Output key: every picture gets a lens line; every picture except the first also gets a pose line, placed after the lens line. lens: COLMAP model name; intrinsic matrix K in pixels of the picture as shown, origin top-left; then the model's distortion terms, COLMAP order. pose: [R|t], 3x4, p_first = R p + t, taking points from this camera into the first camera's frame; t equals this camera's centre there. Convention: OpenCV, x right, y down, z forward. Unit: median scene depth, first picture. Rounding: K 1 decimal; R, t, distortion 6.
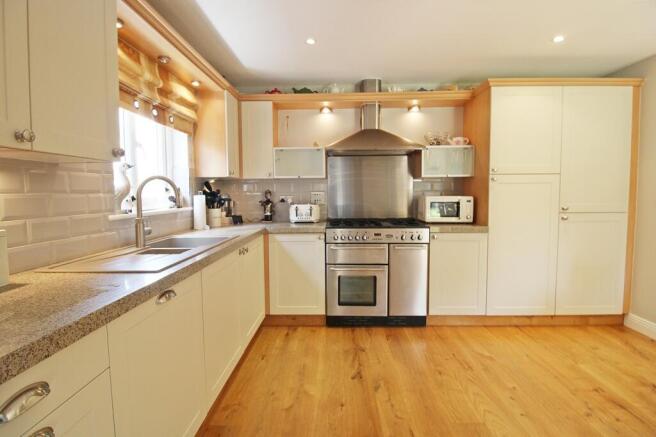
lens RADIAL K [[332.9, 0, 348.5], [0, 332.9, 207.4], [0, 0, 1]] dist [-0.002505, -0.001517]
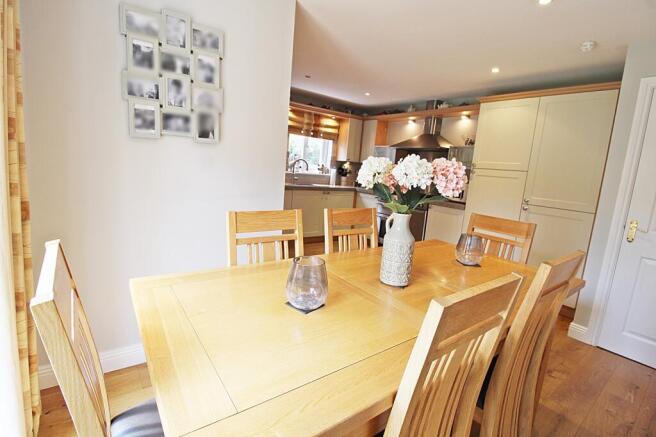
lens RADIAL K [[302.7, 0, 327.1], [0, 302.7, 210.9], [0, 0, 1]] dist [0.000145, -0.012874]
pose [[0.605254, 0.175635, -0.776415, 1.111541], [-0.115651, 0.984409, 0.132530, -0.021822], [0.787586, 0.009579, 0.616130, -0.256039]]
